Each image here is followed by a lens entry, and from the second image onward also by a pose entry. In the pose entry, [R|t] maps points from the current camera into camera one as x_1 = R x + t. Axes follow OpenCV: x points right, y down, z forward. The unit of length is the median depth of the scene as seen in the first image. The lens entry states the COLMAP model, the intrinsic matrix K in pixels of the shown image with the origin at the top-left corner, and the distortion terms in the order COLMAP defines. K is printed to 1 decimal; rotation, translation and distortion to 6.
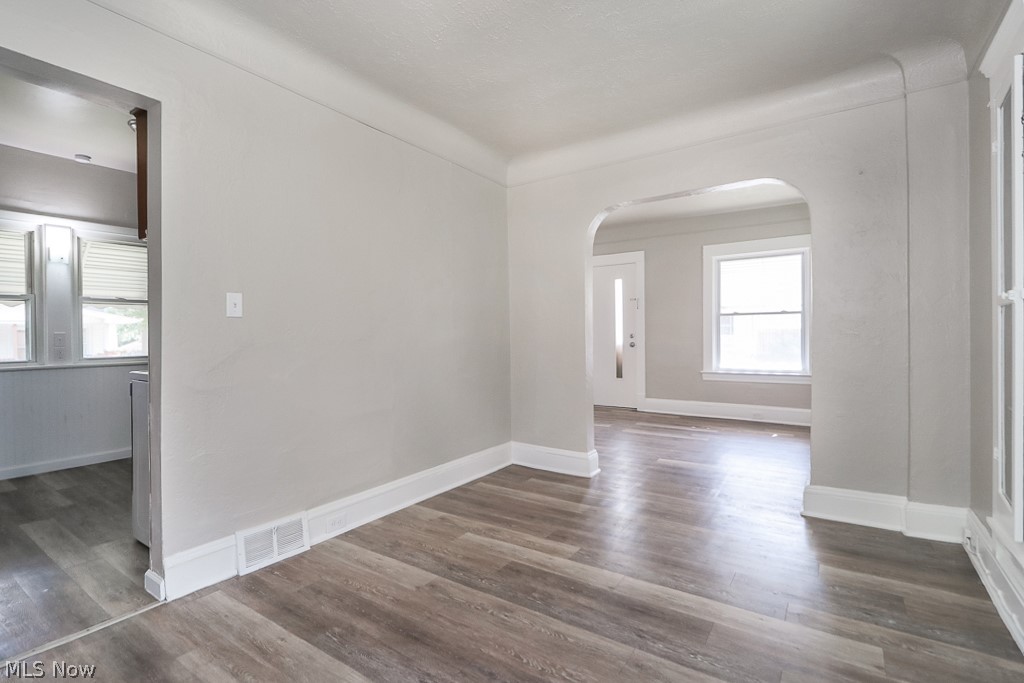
lens RADIAL K [[478.2, 0, 508.2], [0, 478.2, 337.1], [0, 0, 1]] dist [0.022121, -0.018107]
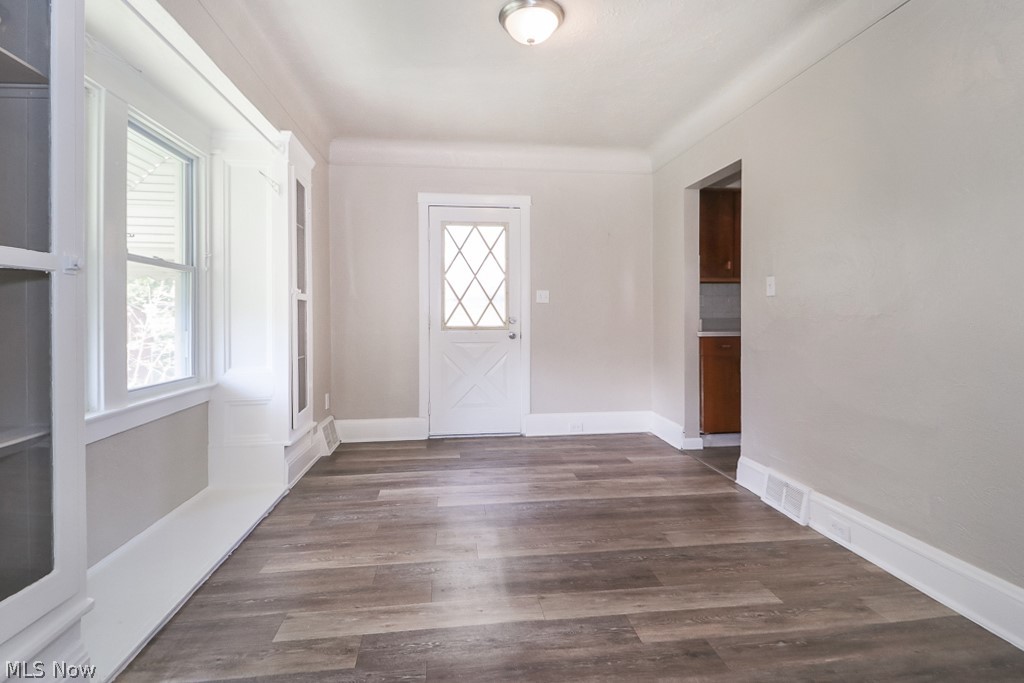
lens RADIAL K [[478.2, 0, 508.2], [0, 478.2, 337.1], [0, 0, 1]] dist [0.022121, -0.018107]
pose [[-0.748995, 0.039491, -0.661398, 0.723995], [0.008959, 0.998735, 0.049487, -0.002742], [0.662515, 0.031140, -0.748401, 1.404628]]
